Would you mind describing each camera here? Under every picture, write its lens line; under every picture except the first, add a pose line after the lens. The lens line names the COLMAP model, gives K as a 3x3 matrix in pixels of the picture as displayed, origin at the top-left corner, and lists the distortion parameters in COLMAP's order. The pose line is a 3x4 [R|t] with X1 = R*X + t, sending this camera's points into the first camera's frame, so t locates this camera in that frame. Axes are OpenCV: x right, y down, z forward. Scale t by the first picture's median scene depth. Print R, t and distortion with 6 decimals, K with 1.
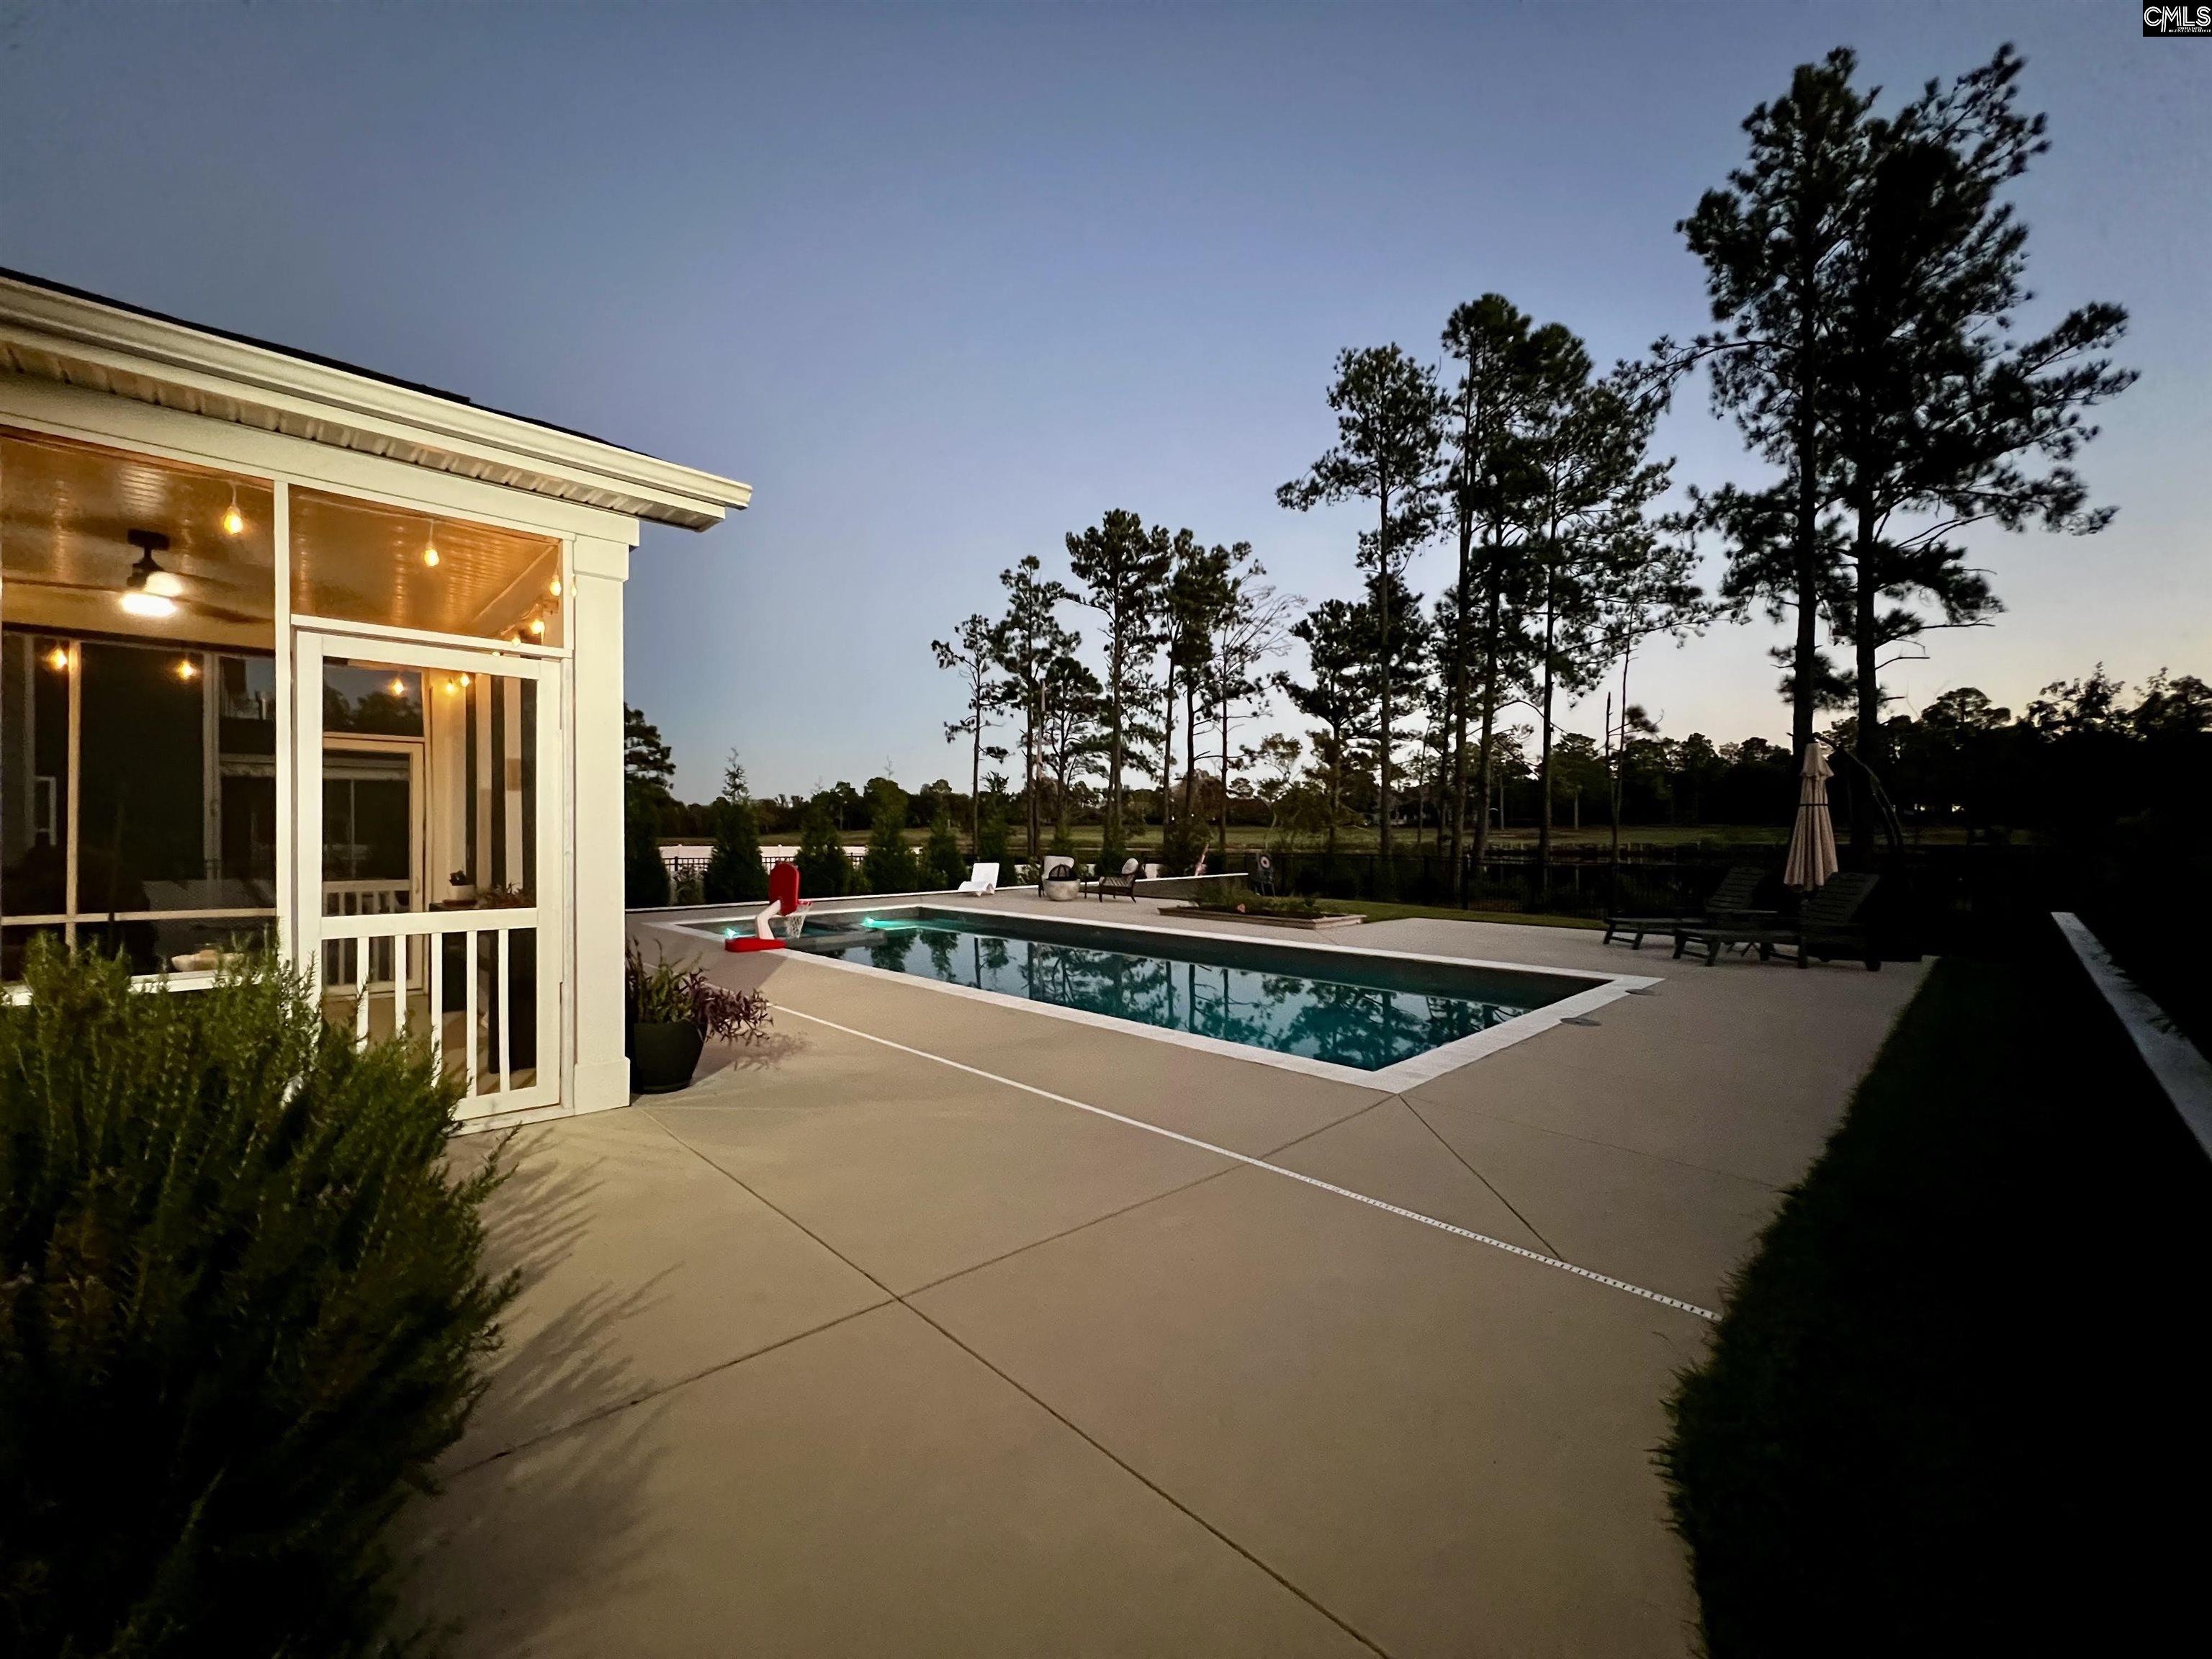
lens RADIAL K [[882.6, 0, 1102.4], [0, 882.6, 822.8], [0, 0, 1]] dist [0.000603, -0.000489]
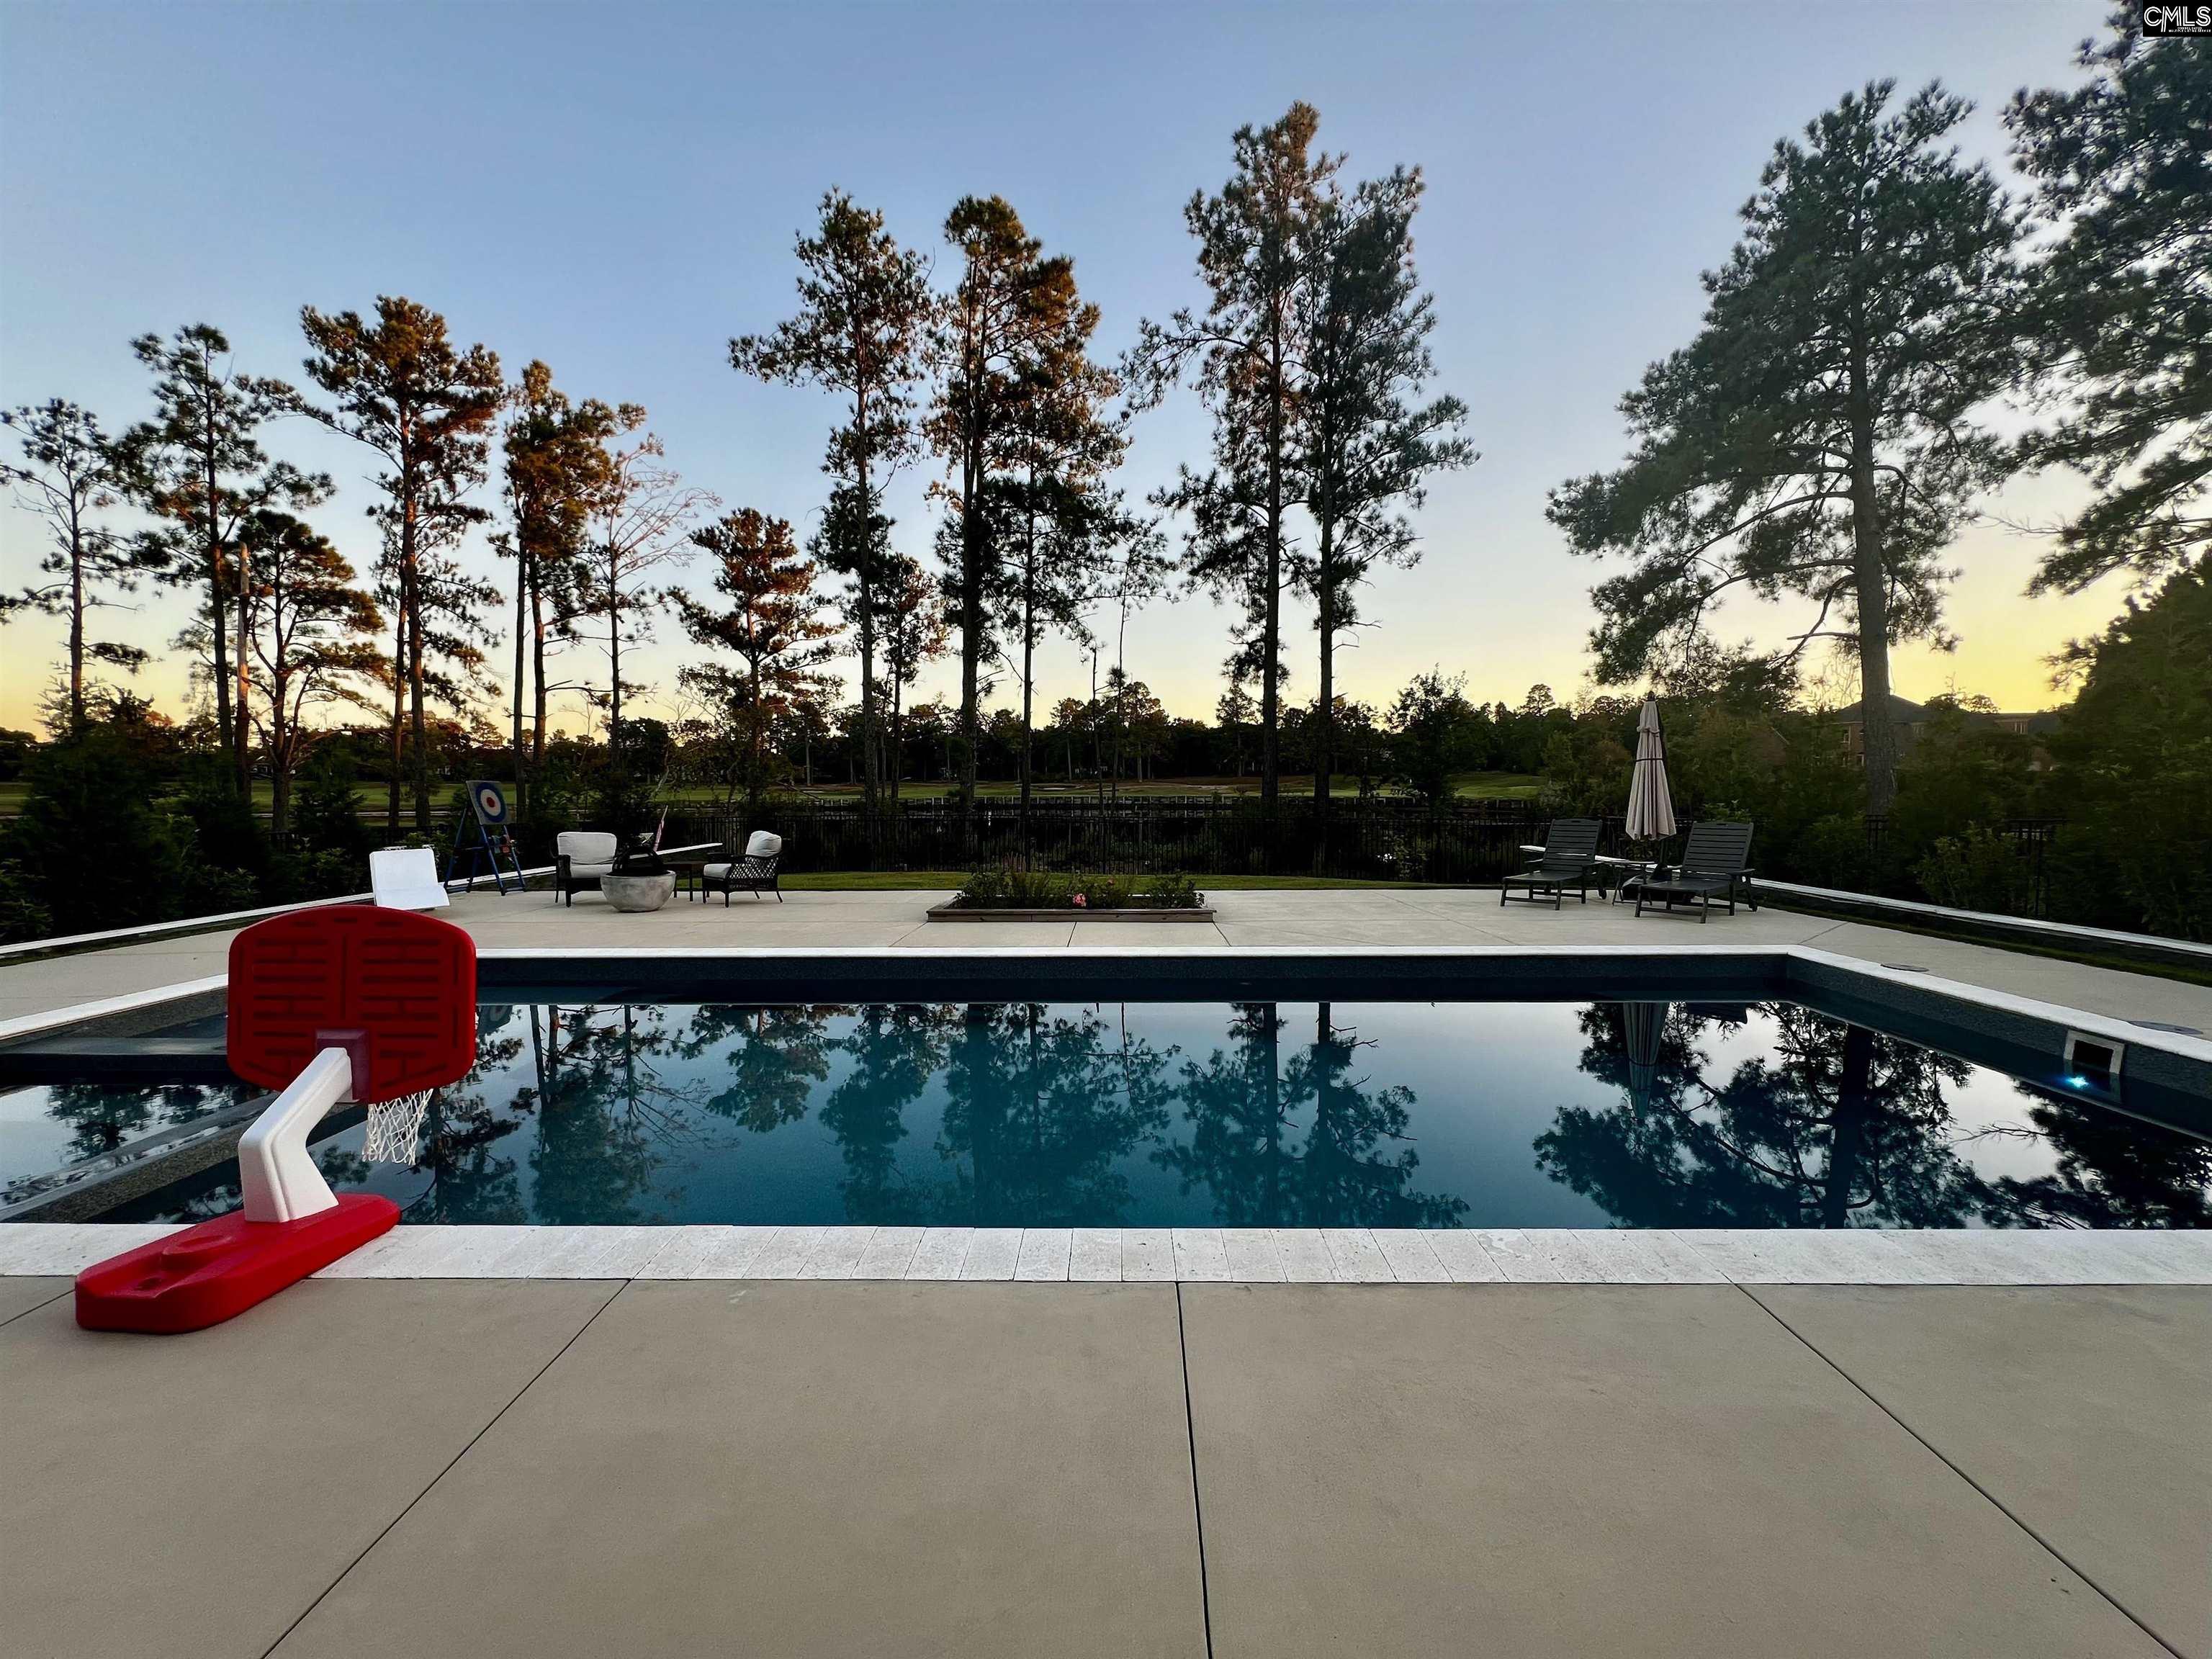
lens RADIAL K [[882.6, 0, 1102.4], [0, 882.6, 822.8], [0, 0, 1]] dist [0.000603, -0.000489]
pose [[0.708649, -0.031813, 0.704844, -0.088411], [-0.003050, 0.998836, 0.048148, 0.001728], [-0.705555, -0.036269, 0.707727, 0.149720]]
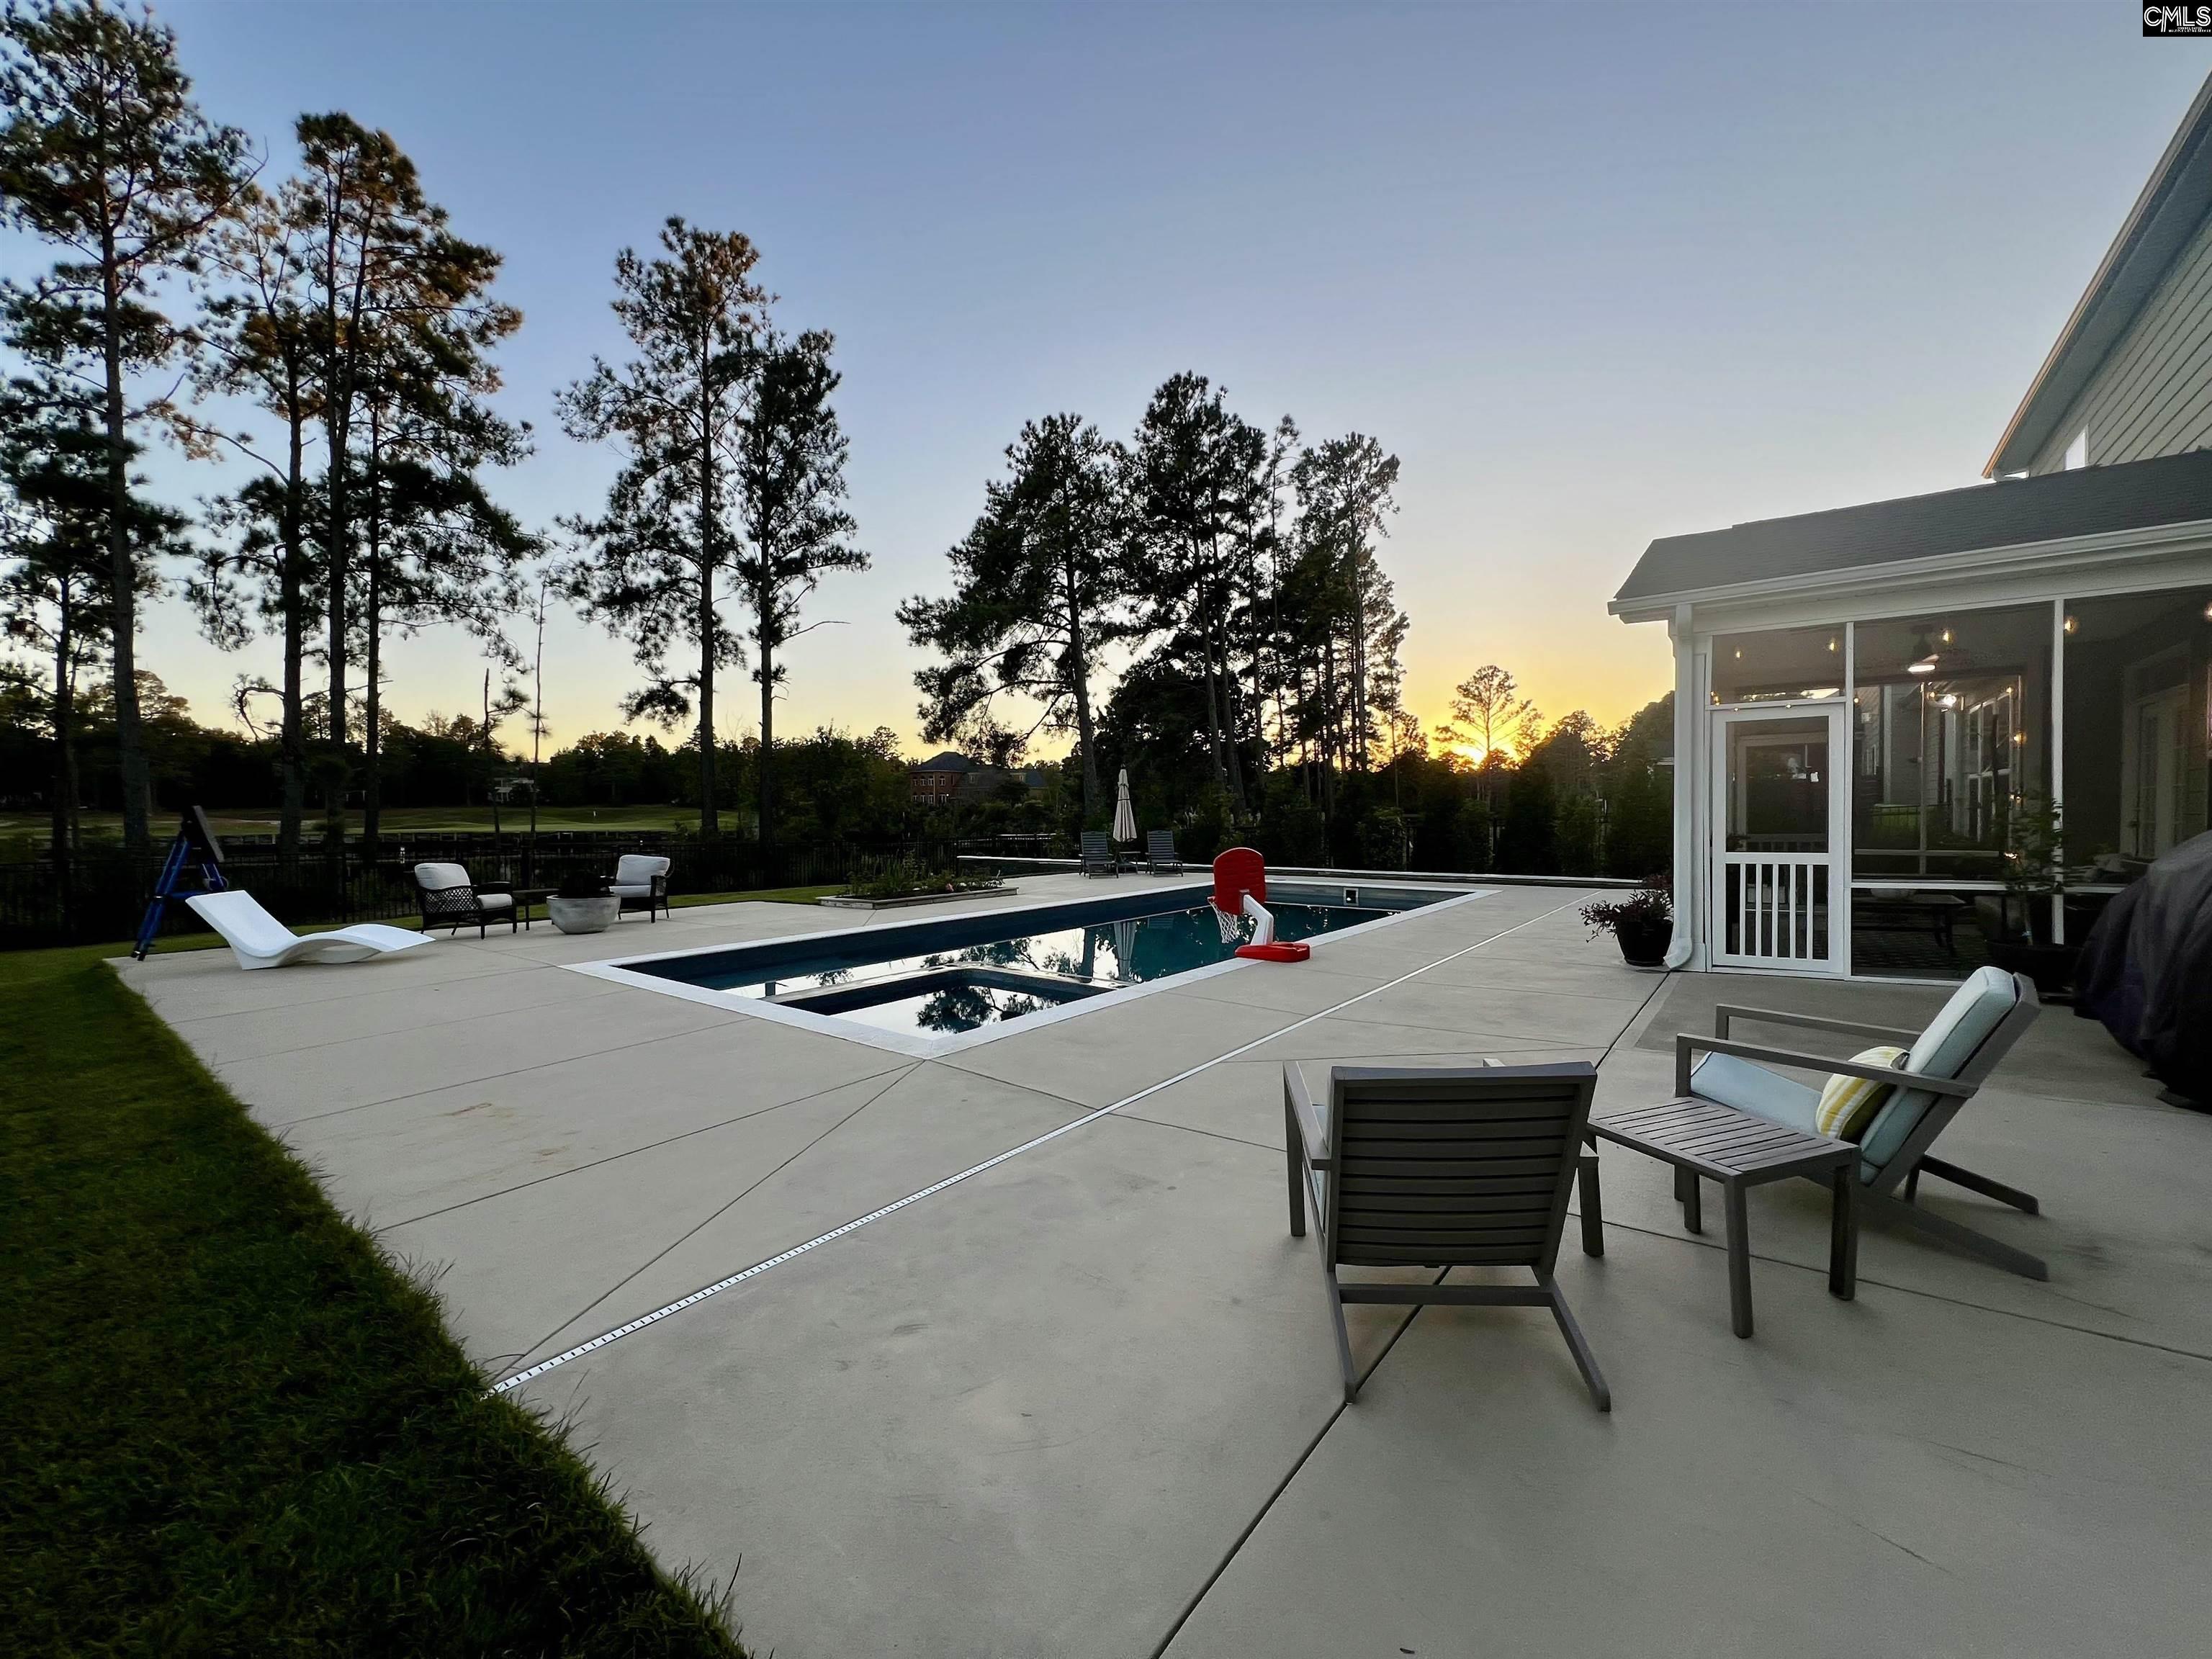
lens RADIAL K [[882.6, 0, 1102.4], [0, 882.6, 822.8], [0, 0, 1]] dist [0.000603, -0.000489]
pose [[-0.142241, -0.007991, 0.989800, -0.257267], [-0.001379, 0.999968, 0.007875, 0.004002], [-0.989831, -0.000245, -0.142247, 0.283442]]
